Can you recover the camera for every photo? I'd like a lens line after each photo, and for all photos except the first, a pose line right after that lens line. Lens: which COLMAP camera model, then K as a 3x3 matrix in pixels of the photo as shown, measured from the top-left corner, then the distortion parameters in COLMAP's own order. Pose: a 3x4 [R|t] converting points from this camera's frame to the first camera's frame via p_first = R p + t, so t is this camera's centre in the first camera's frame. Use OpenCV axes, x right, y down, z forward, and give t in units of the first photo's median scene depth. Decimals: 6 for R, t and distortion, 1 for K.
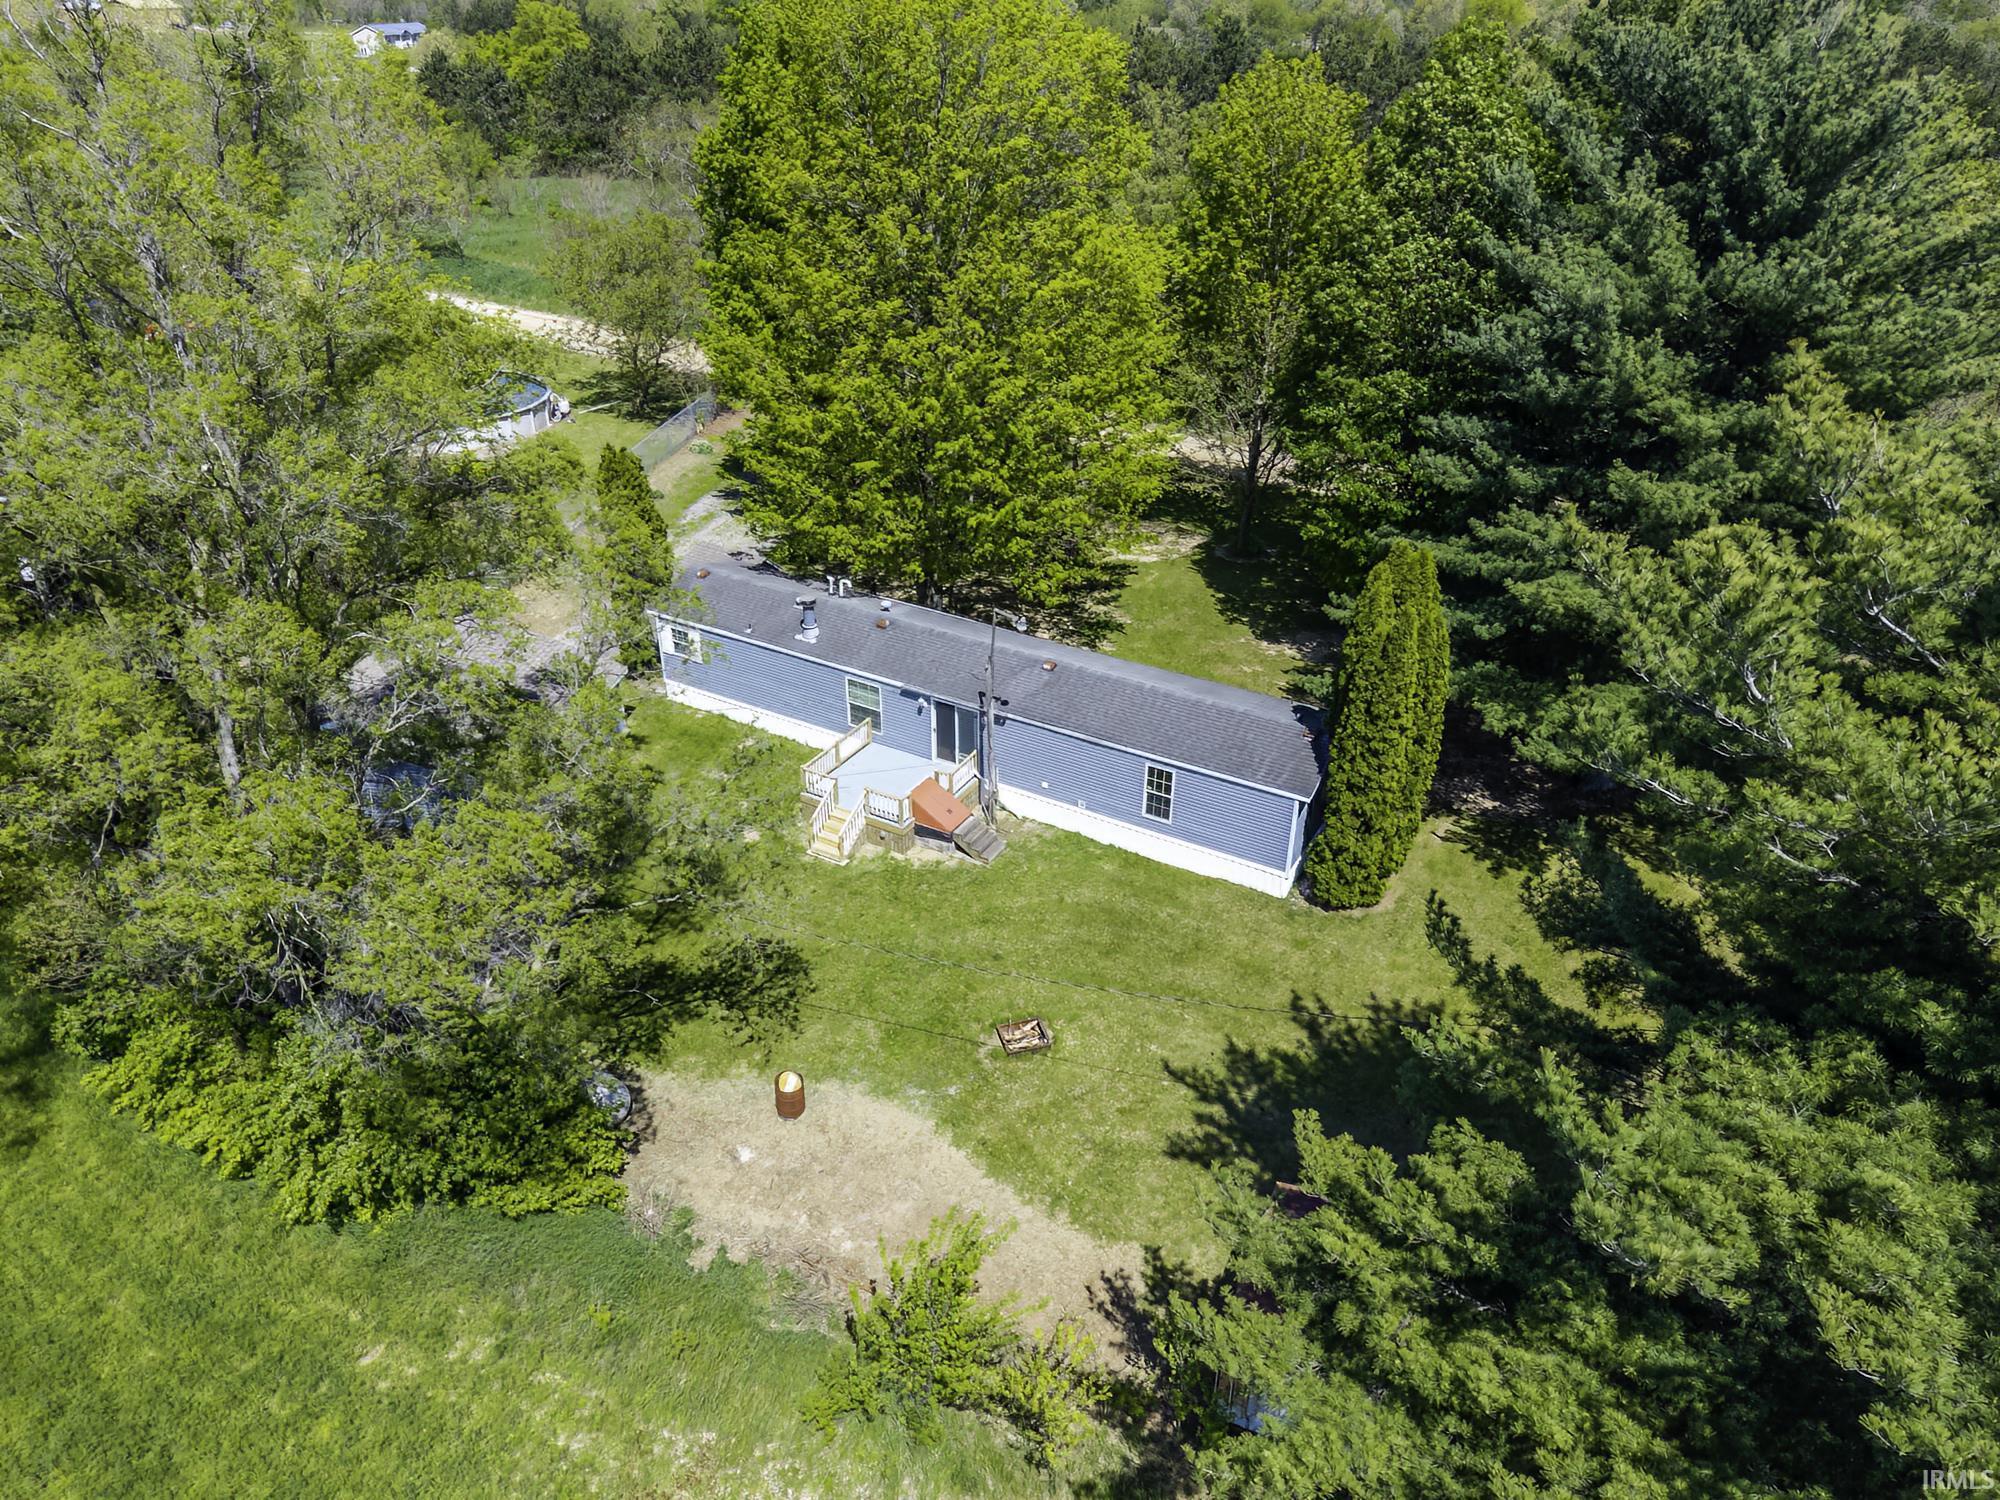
lens RADIAL K [[1322.5, 0, 1002.4], [0, 1322.5, 755.7], [0, 0, 1]] dist [0.038133, -0.024932]
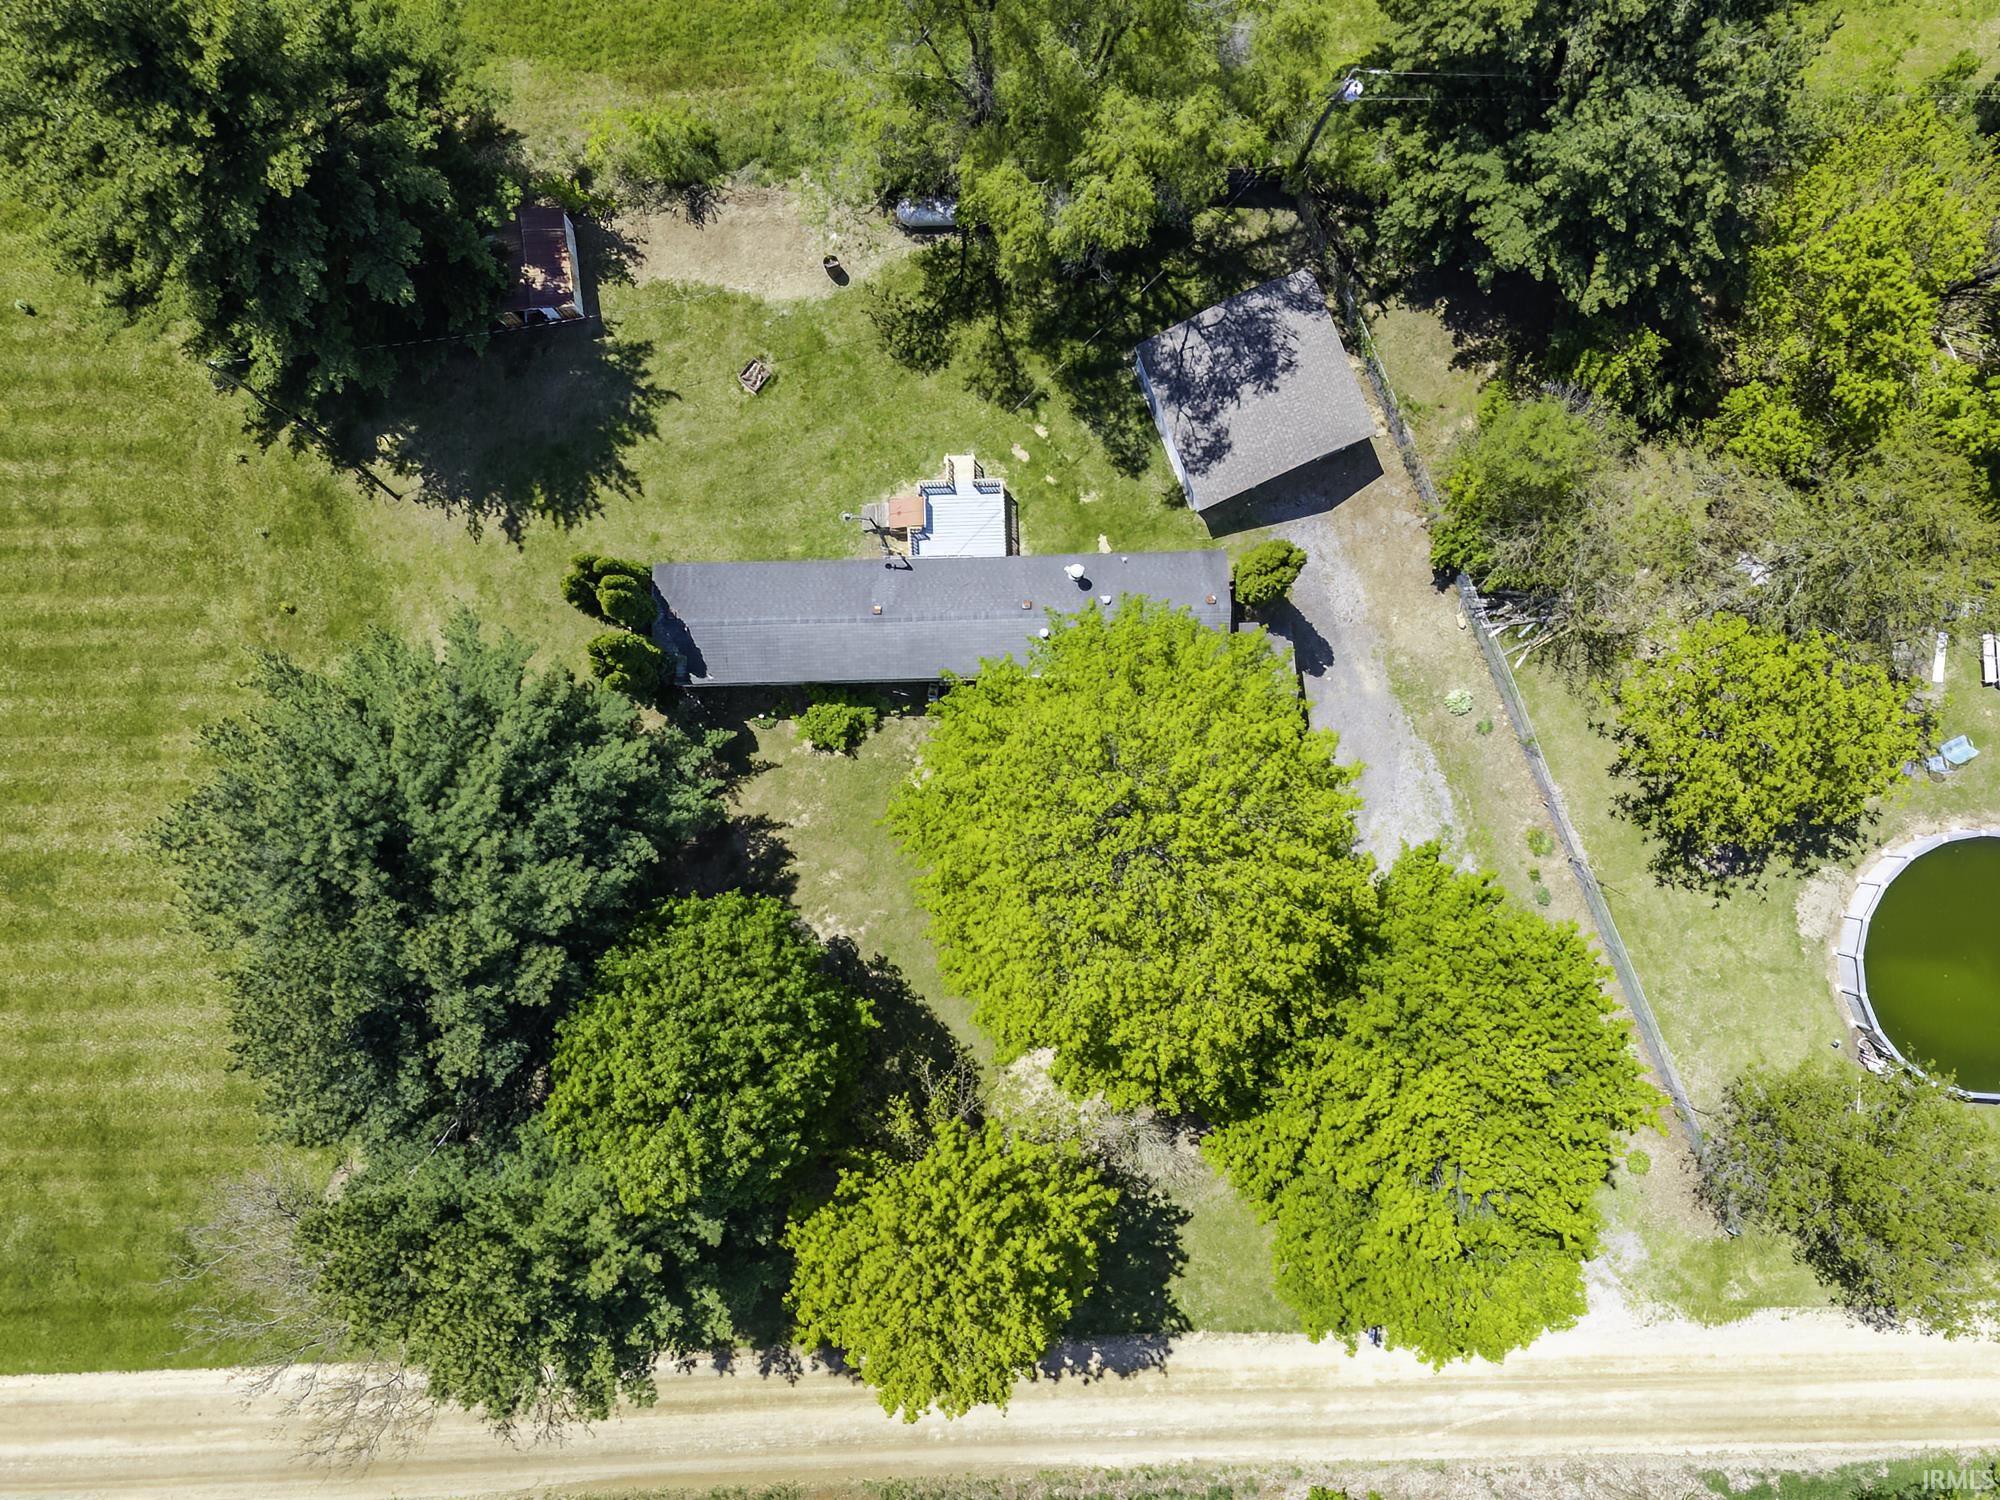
lens RADIAL K [[1322.5, 0, 1004.6], [0, 1322.5, 764.6], [0, 0, 1]] dist [0.038133, -0.024932]
pose [[-0.848582, 0.528600, -0.022160, 0.044973], [-0.288980, -0.428012, 0.856327, -1.533847], [0.443170, 0.733067, 0.515958, 0.565736]]
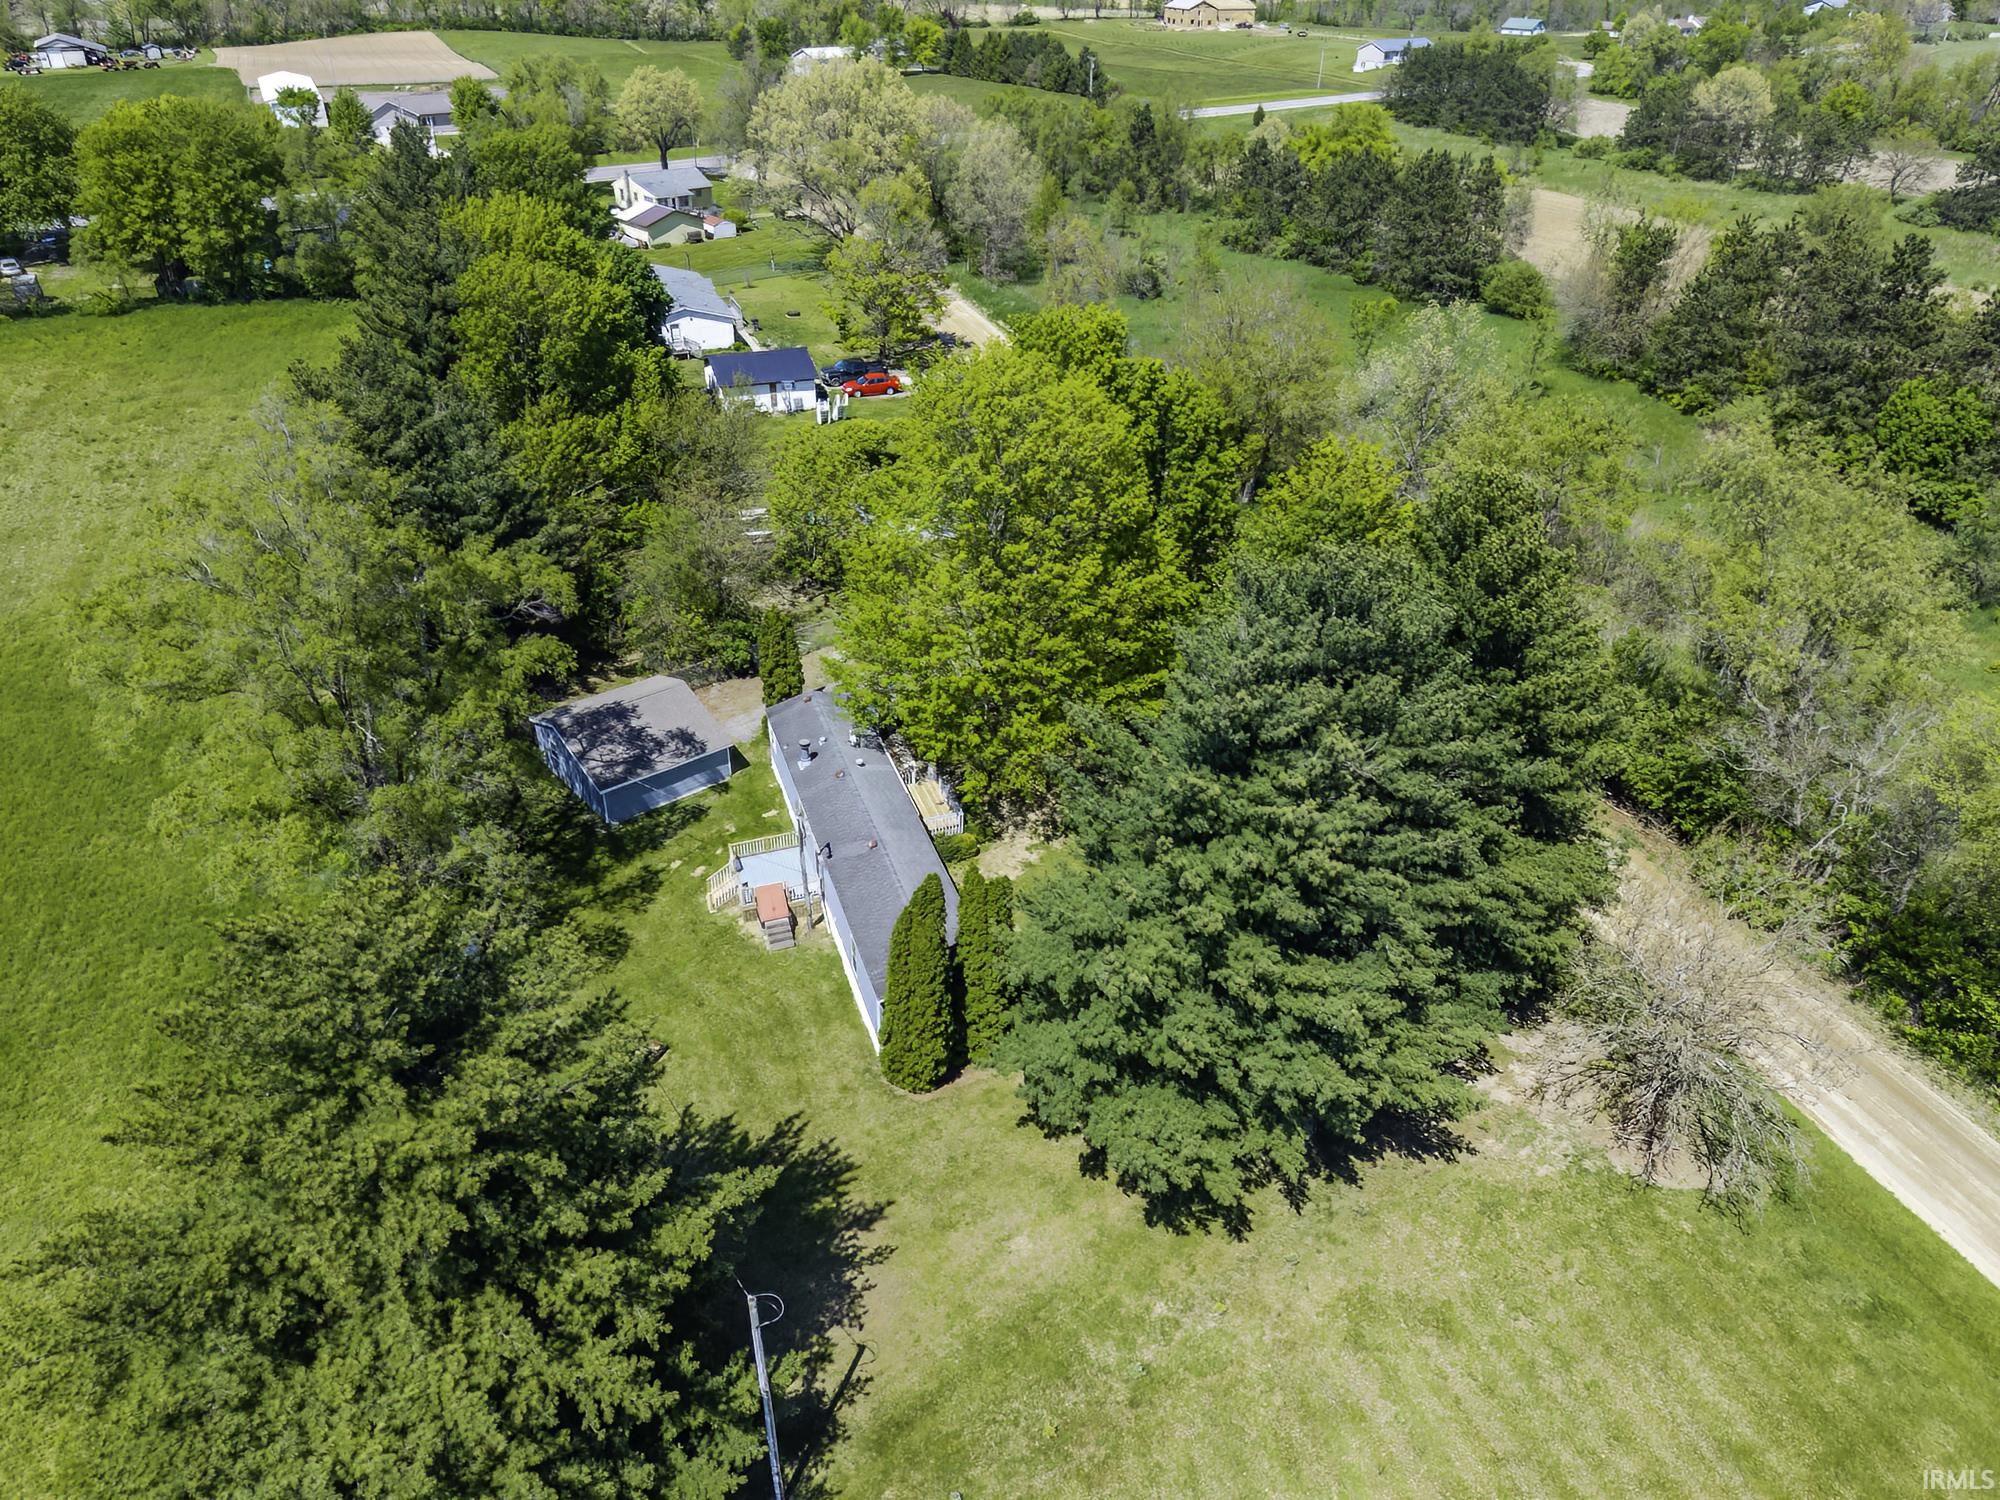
lens RADIAL K [[1322.5, 0, 1010.0], [0, 1322.5, 752.9], [0, 0, 1]] dist [0.038133, -0.024932]
pose [[0.763194, 0.347868, -0.544539, 1.064648], [-0.335995, 0.933476, 0.125421, -0.465210], [0.551944, 0.087241, 0.829305, -0.159634]]
